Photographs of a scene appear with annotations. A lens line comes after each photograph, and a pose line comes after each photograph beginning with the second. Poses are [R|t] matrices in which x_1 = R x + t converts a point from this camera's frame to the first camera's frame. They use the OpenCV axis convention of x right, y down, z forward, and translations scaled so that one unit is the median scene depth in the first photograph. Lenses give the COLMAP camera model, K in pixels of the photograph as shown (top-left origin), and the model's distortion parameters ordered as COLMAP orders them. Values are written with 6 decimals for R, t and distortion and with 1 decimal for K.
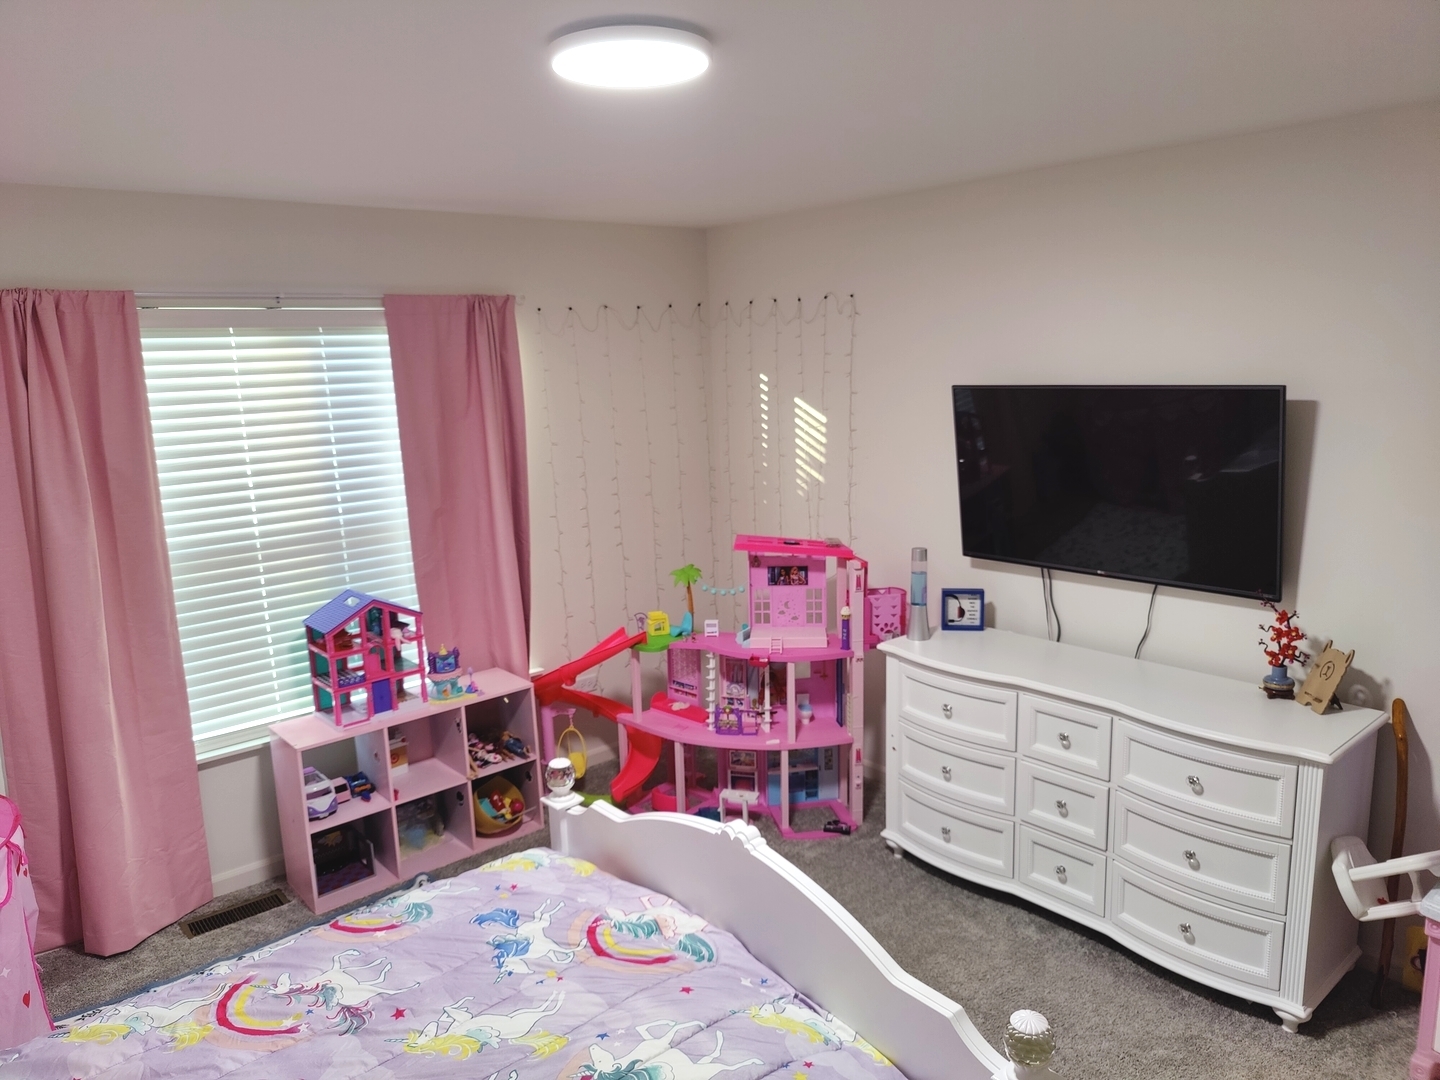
lens RADIAL K [[1009.1, 0, 712.6], [0, 1009.1, 543.7], [0, 0, 1]] dist [0.022064, 0.001204]
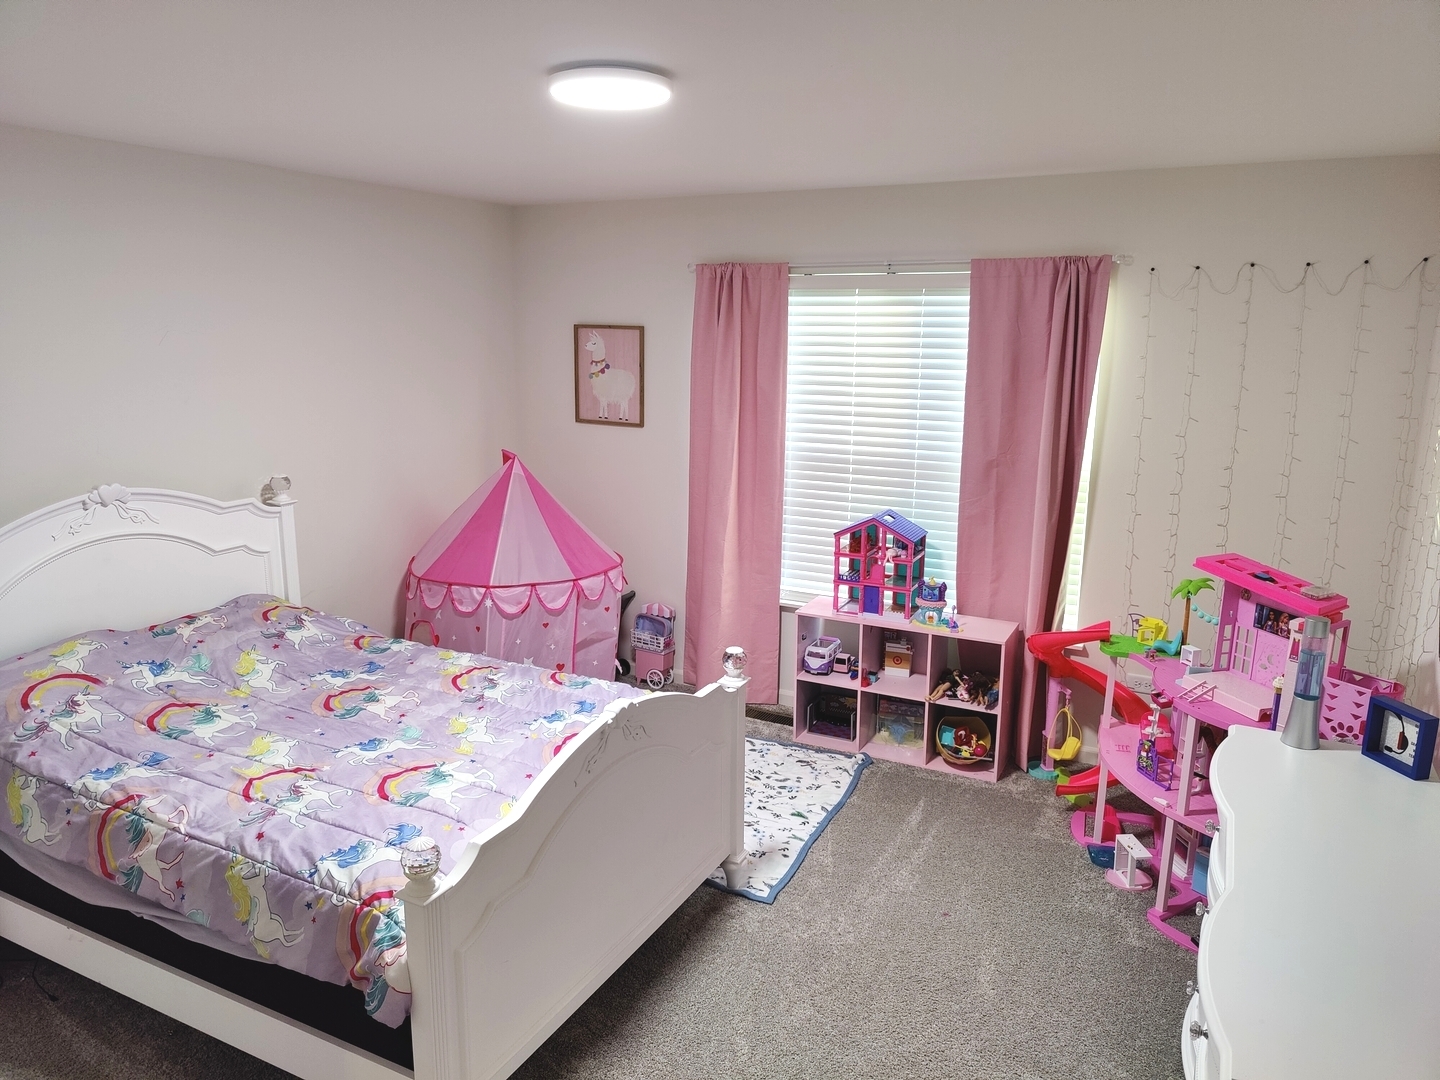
lens RADIAL K [[1009.1, 0, 712.6], [0, 1009.1, 543.7], [0, 0, 1]] dist [0.022064, 0.001204]
pose [[0.377820, 0.237688, -0.894850, 0.633782], [-0.194226, 0.965329, 0.174403, -0.082710], [0.905278, 0.107910, 0.410886, 0.316388]]
